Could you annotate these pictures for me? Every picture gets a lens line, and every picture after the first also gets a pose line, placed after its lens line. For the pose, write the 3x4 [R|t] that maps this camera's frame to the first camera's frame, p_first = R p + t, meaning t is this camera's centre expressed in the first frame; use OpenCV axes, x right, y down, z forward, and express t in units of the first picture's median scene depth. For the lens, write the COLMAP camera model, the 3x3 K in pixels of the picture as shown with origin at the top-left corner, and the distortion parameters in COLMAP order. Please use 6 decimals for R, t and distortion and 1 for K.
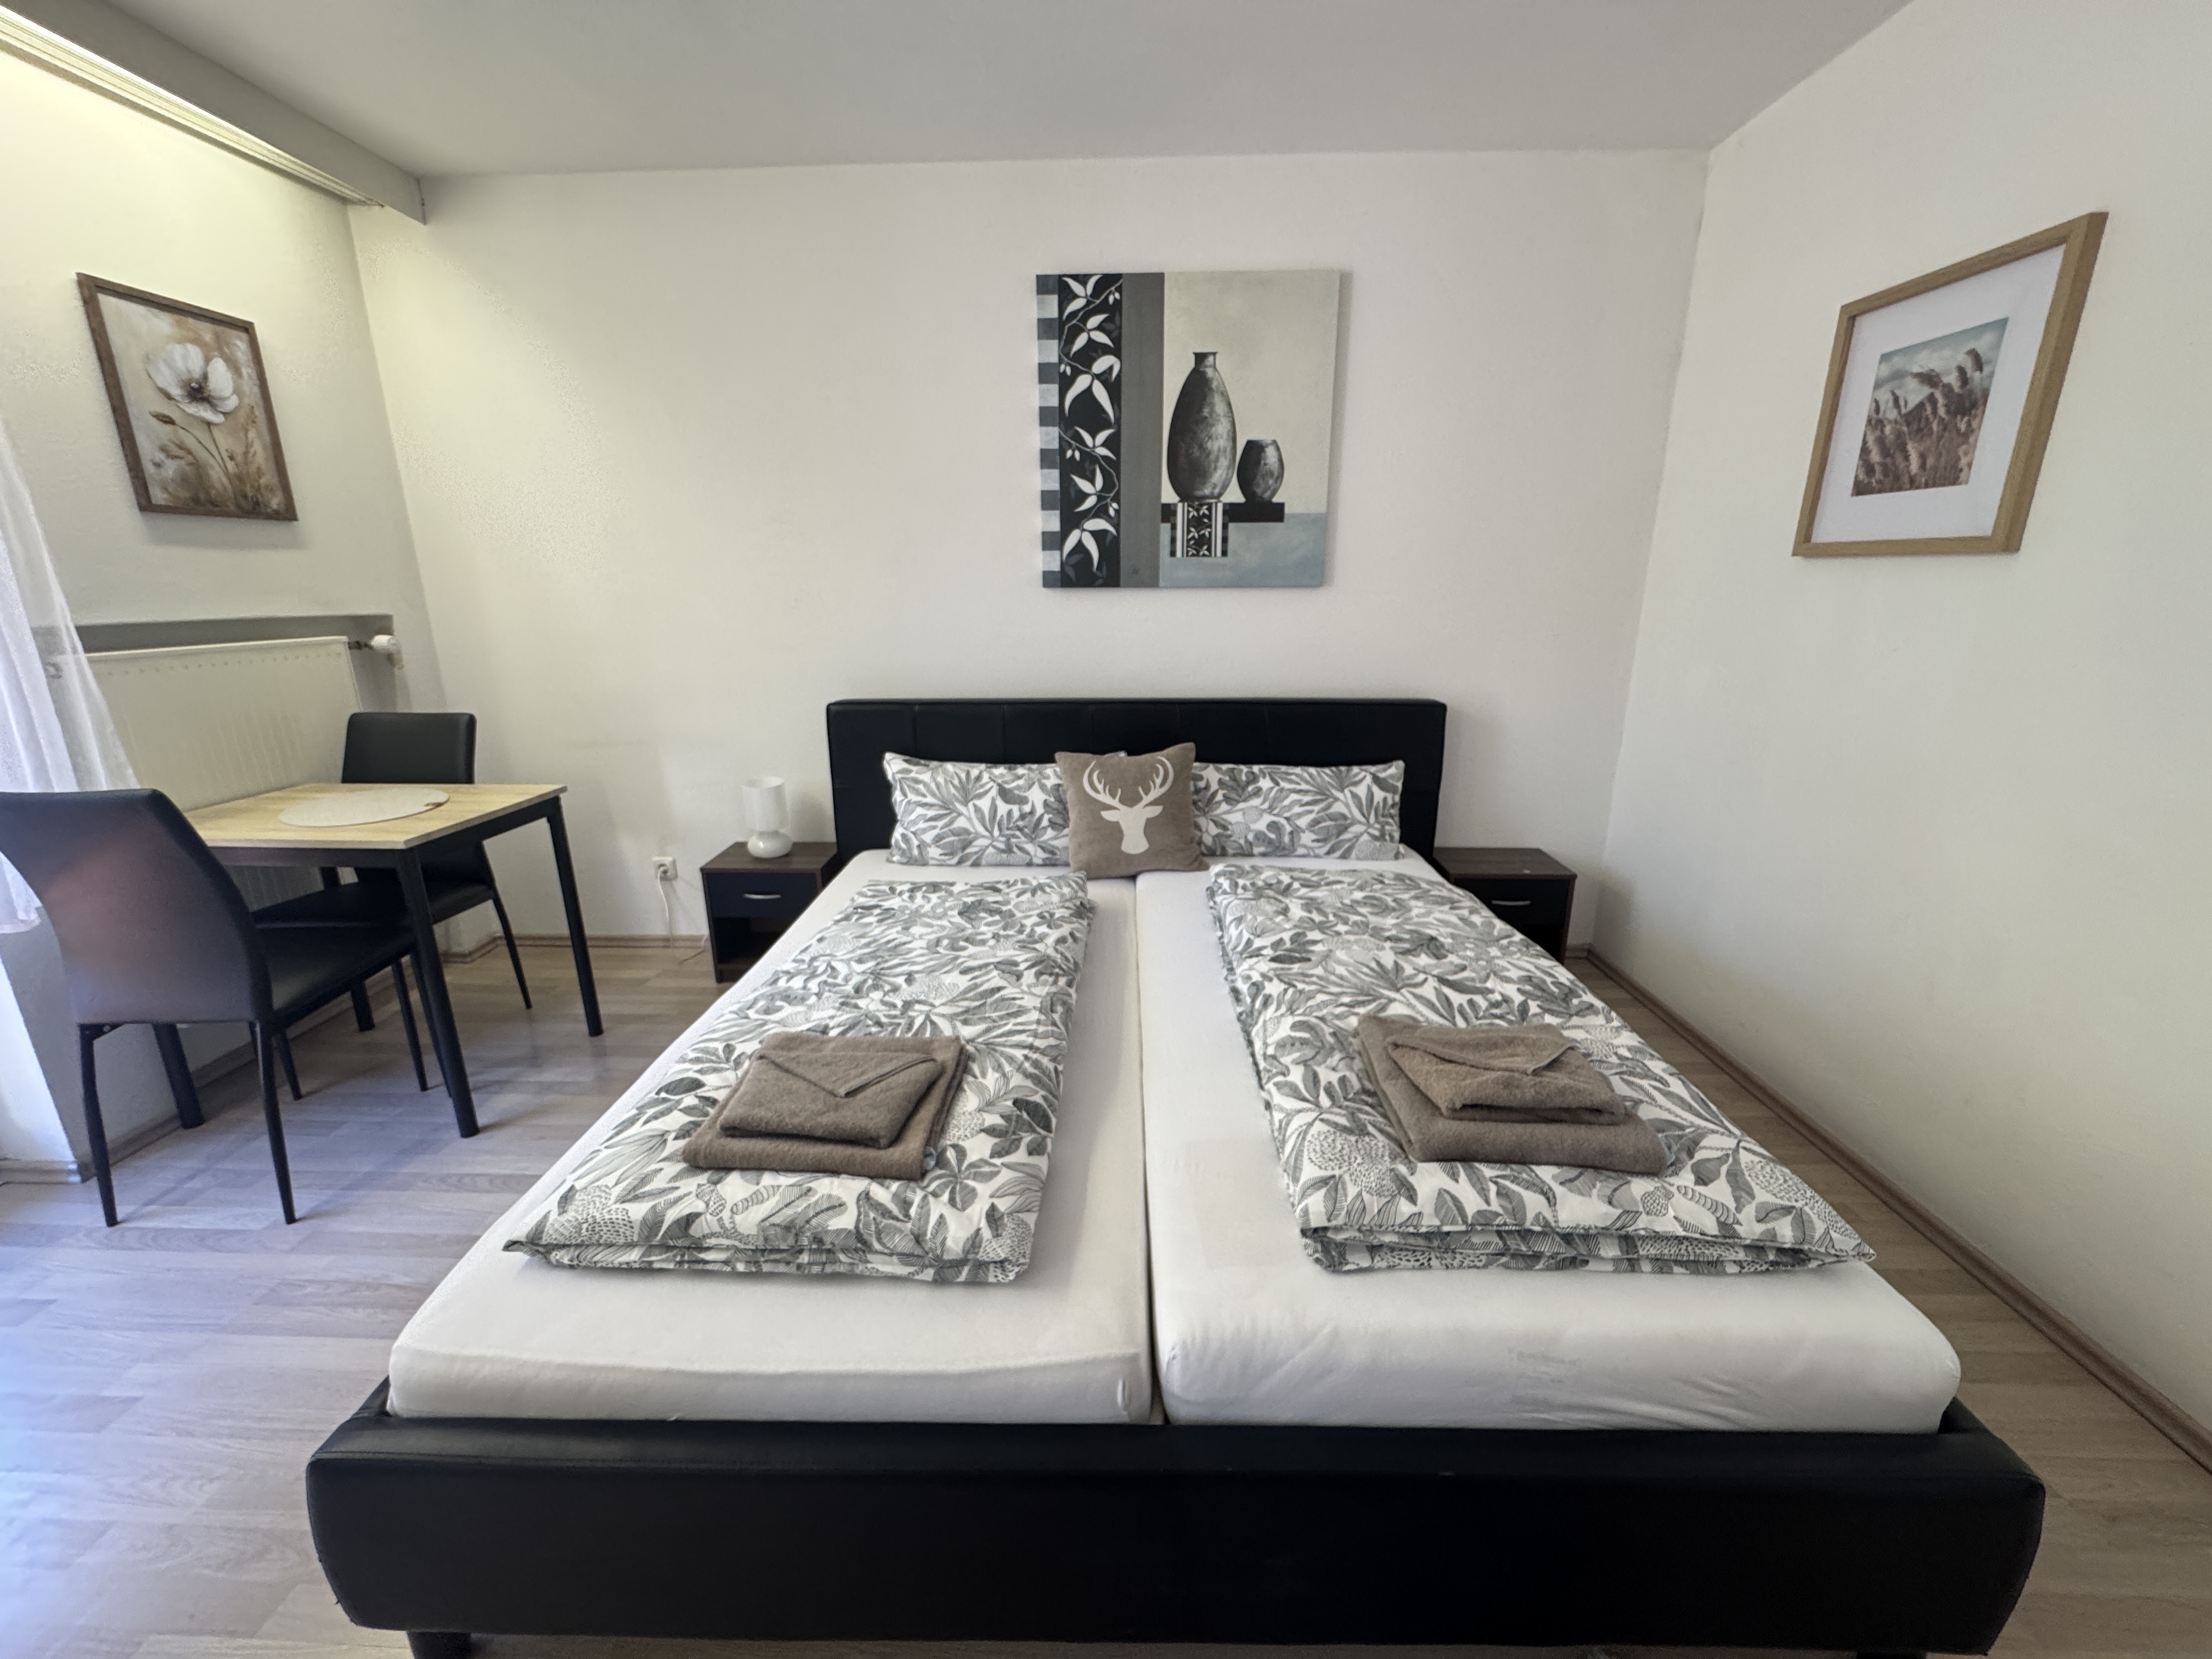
lens RADIAL K [[888.8, 0, 1107.2], [0, 888.8, 827.2], [0, 0, 1]] dist [-0.003146, -0.000510]
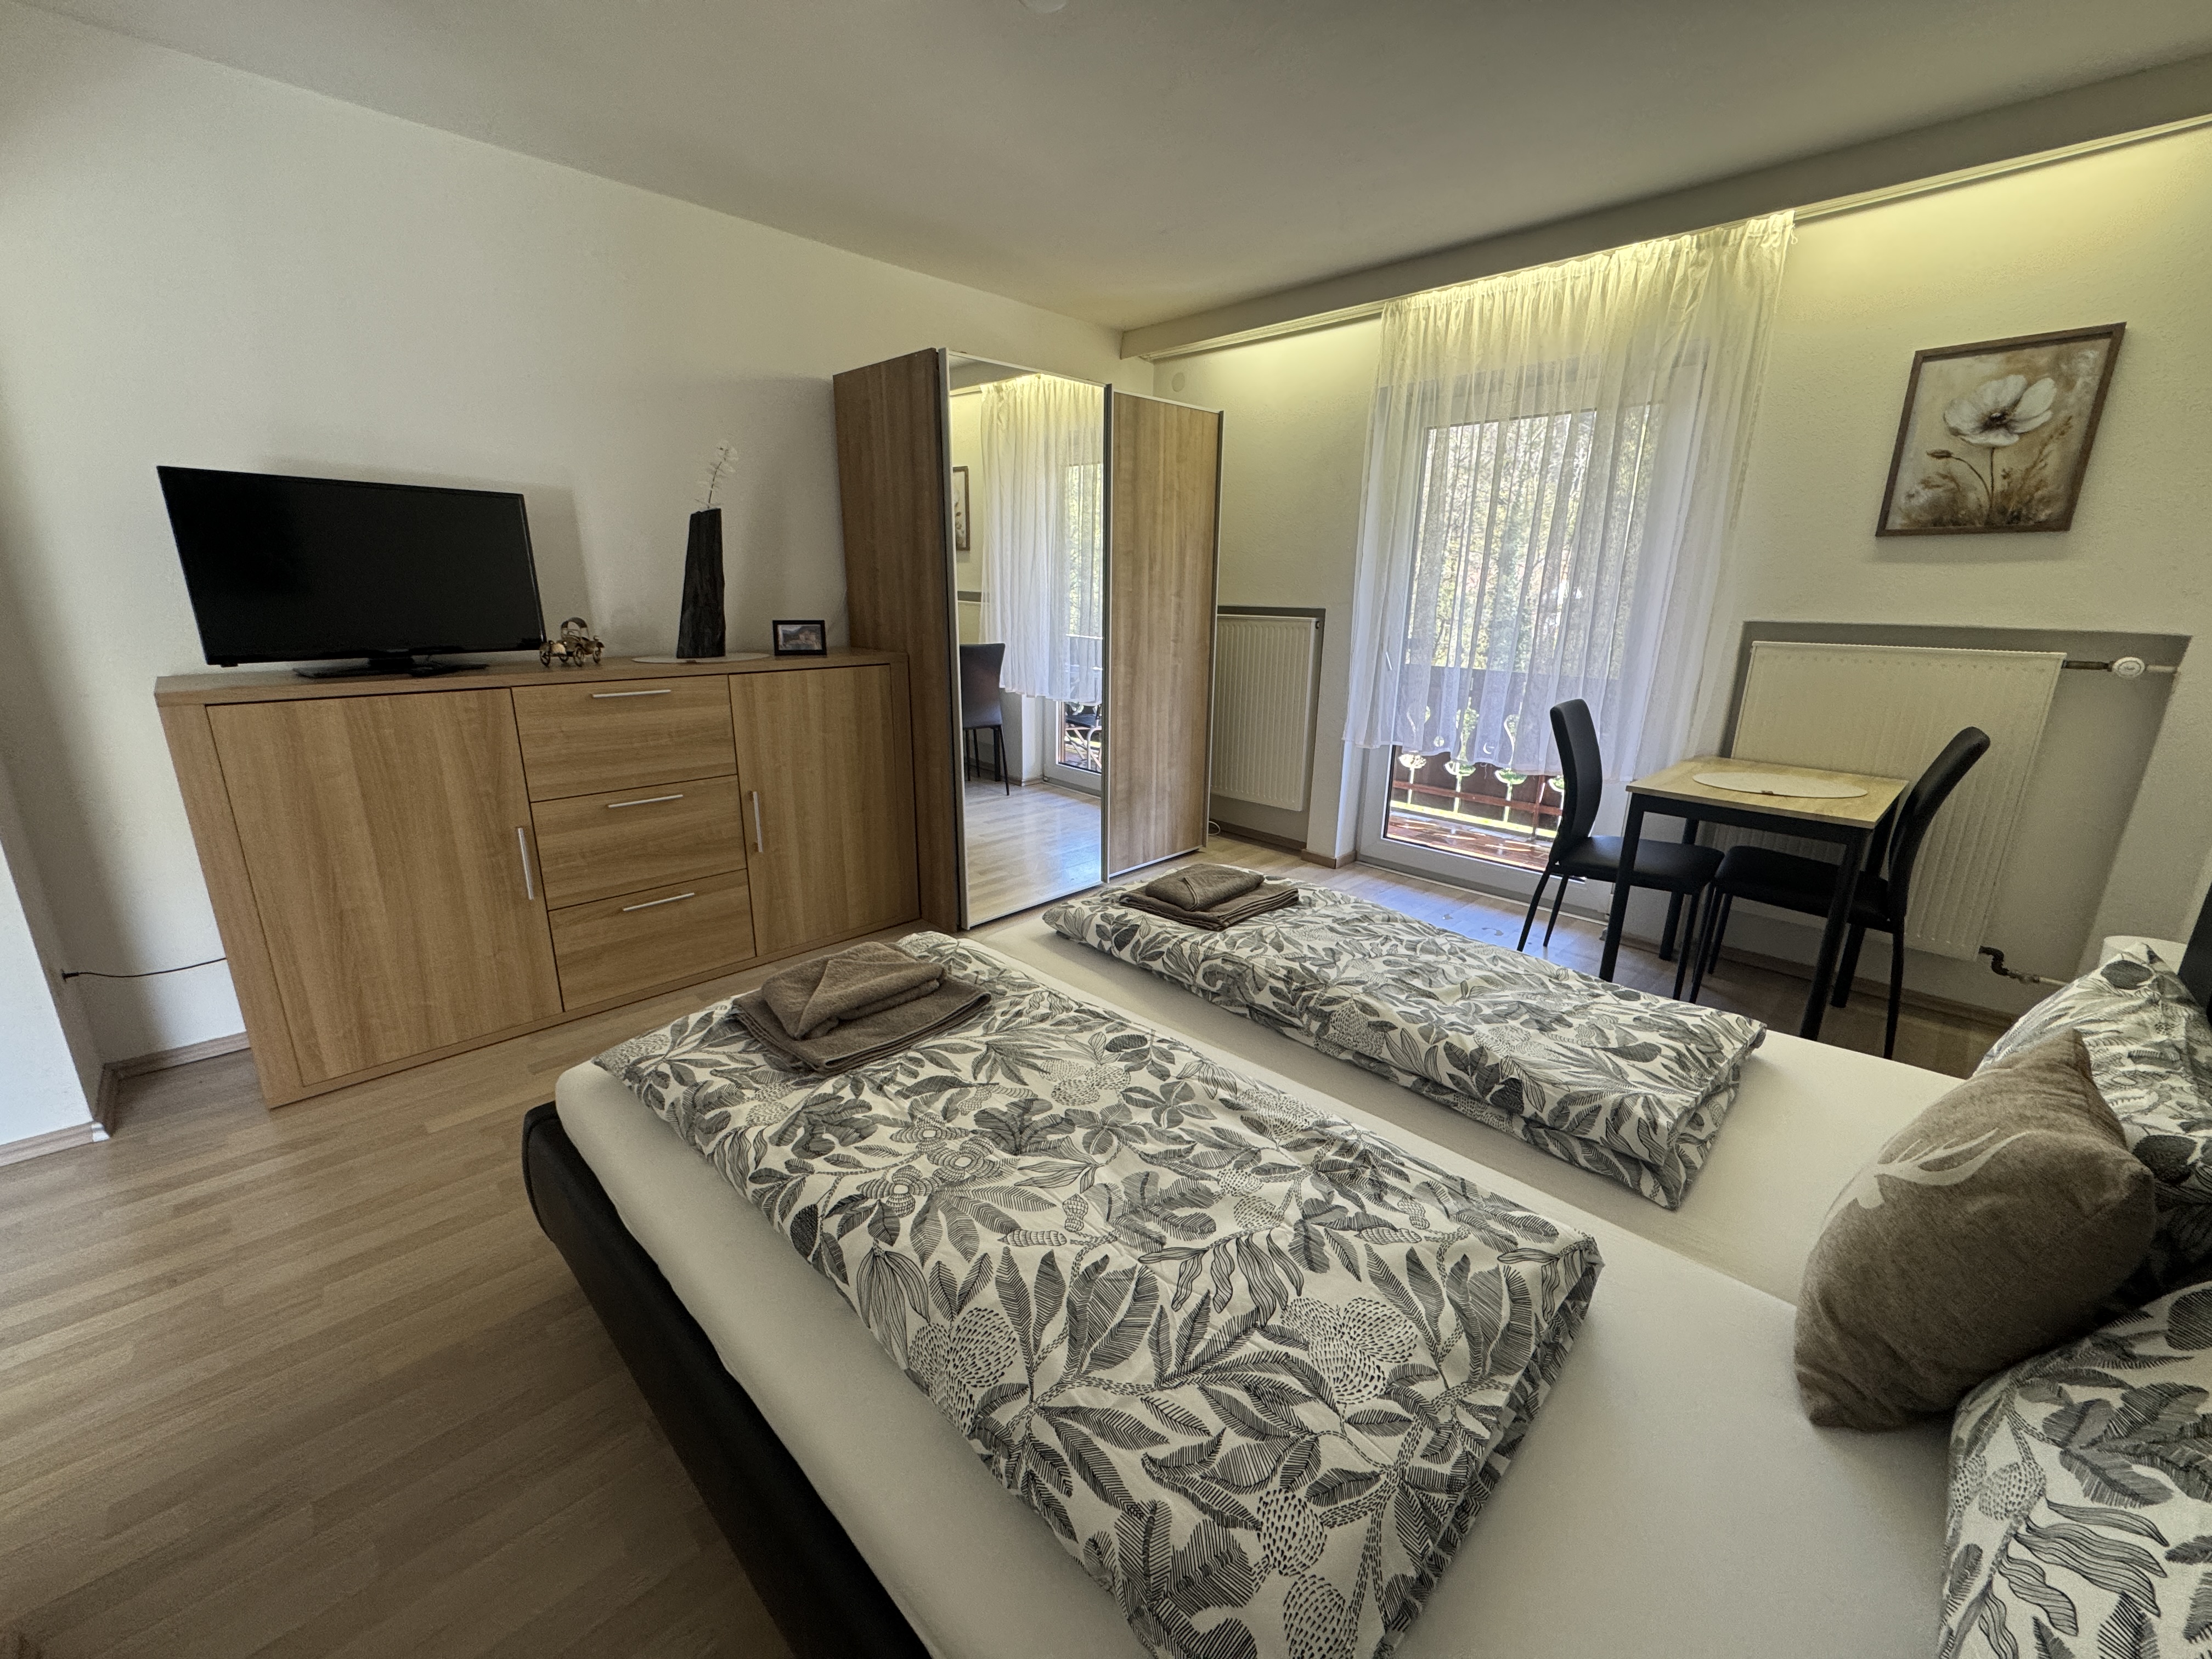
lens RADIAL K [[884.4, 0, 1105.7], [0, 884.4, 826.5], [0, 0, 1]] dist [0.000260, -0.000660]
pose [[-0.687390, 0.183128, -0.702822, 0.497092], [-0.201224, 0.881789, 0.426565, -0.245013], [0.697857, 0.434641, -0.569283, 0.896167]]
